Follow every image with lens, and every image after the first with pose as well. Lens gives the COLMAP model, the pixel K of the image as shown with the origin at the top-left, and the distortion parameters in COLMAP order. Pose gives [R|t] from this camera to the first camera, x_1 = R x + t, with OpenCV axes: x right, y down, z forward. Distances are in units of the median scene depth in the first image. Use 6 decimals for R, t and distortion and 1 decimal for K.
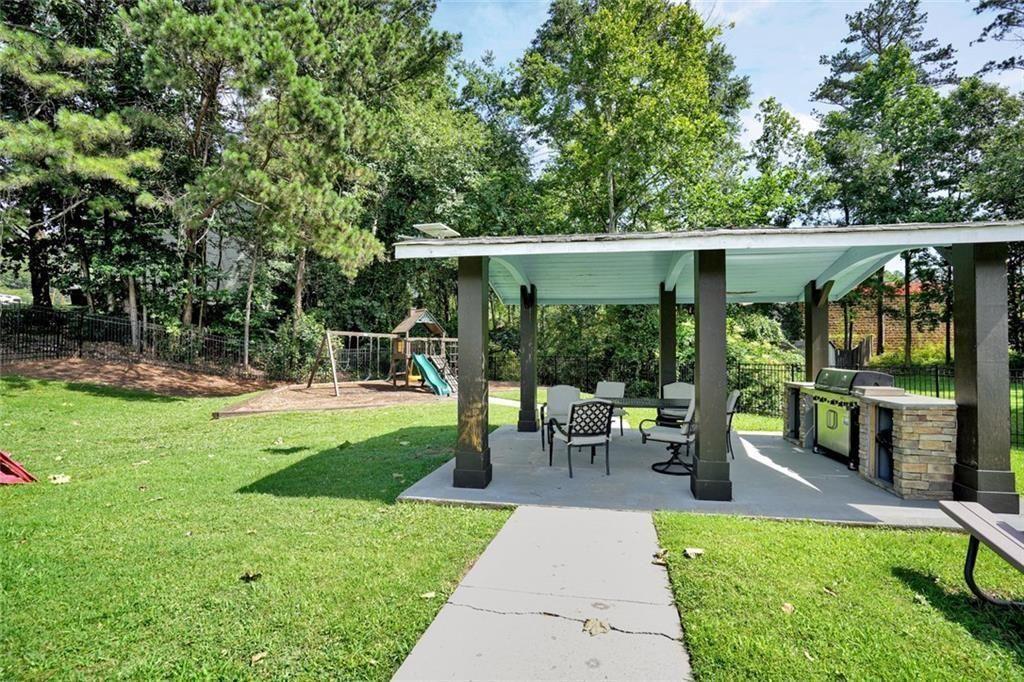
lens RADIAL K [[495.2, 0, 512.0], [0, 495.2, 341.0], [0, 0, 1]] dist [-0.074008, 0.000029]
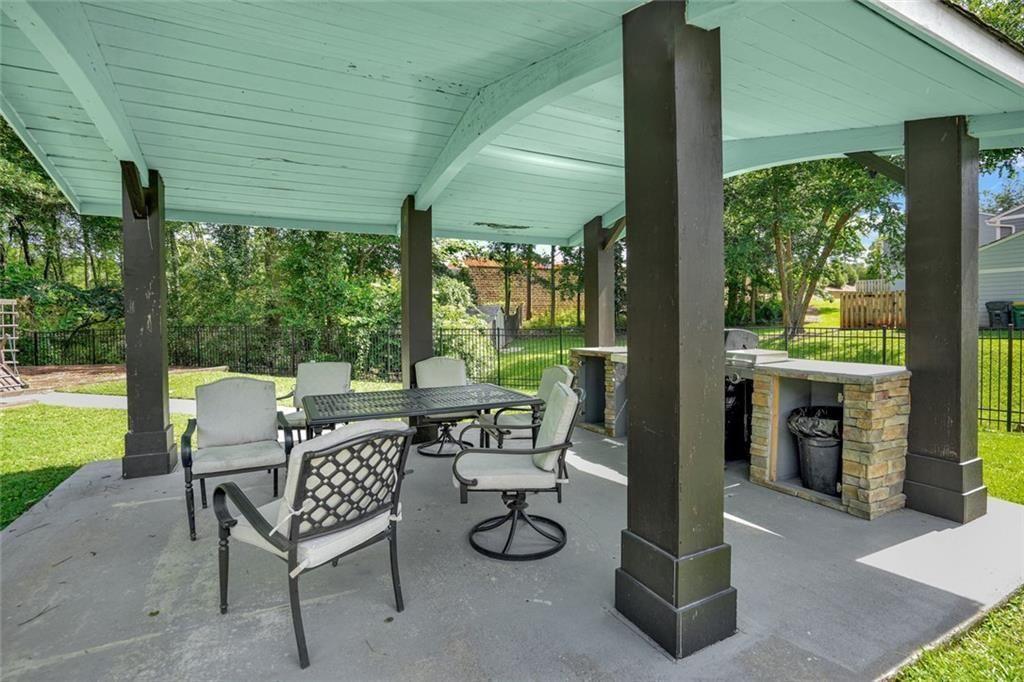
lens RADIAL K [[488.4, 0, 514.8], [0, 488.4, 326.5], [0, 0, 1]] dist [-0.050864, 0.017950]
pose [[0.777692, -0.022193, 0.628254, 0.008867], [0.001226, 0.999428, 0.033786, 0.009527], [-0.628644, -0.025505, 0.777274, 0.176803]]
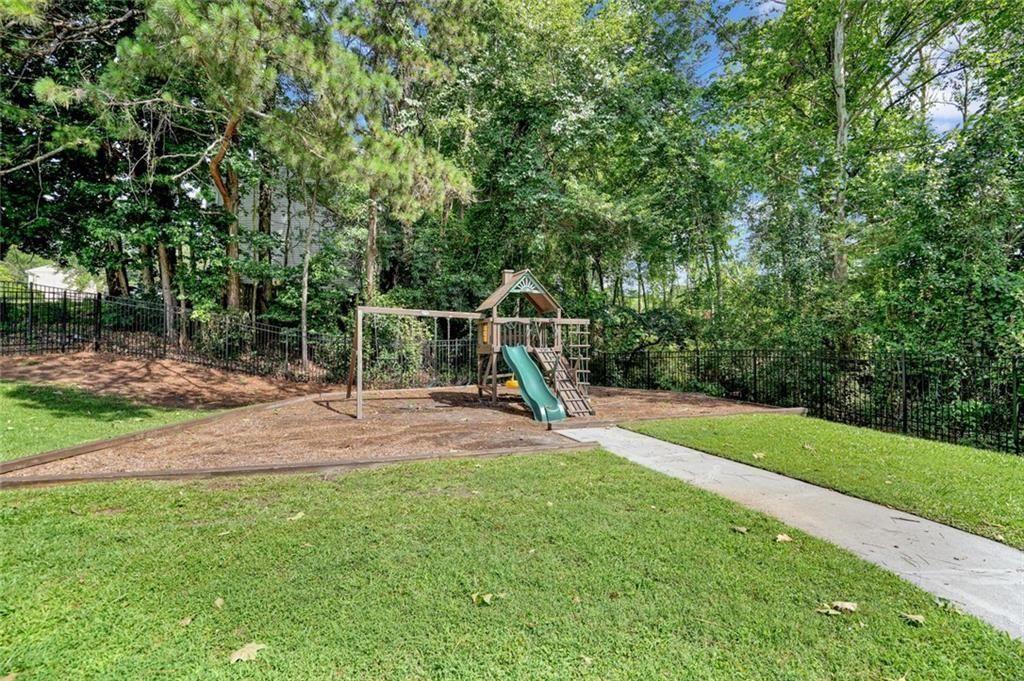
lens RADIAL K [[495.2, 0, 512.0], [0, 495.2, 340.5], [0, 0, 1]] dist [-0.074008, 0.000029]
pose [[0.953930, -0.005819, -0.299974, -0.013711], [0.007176, 0.999968, 0.003423, 0.018025], [0.299944, -0.005418, 0.953941, 0.418845]]
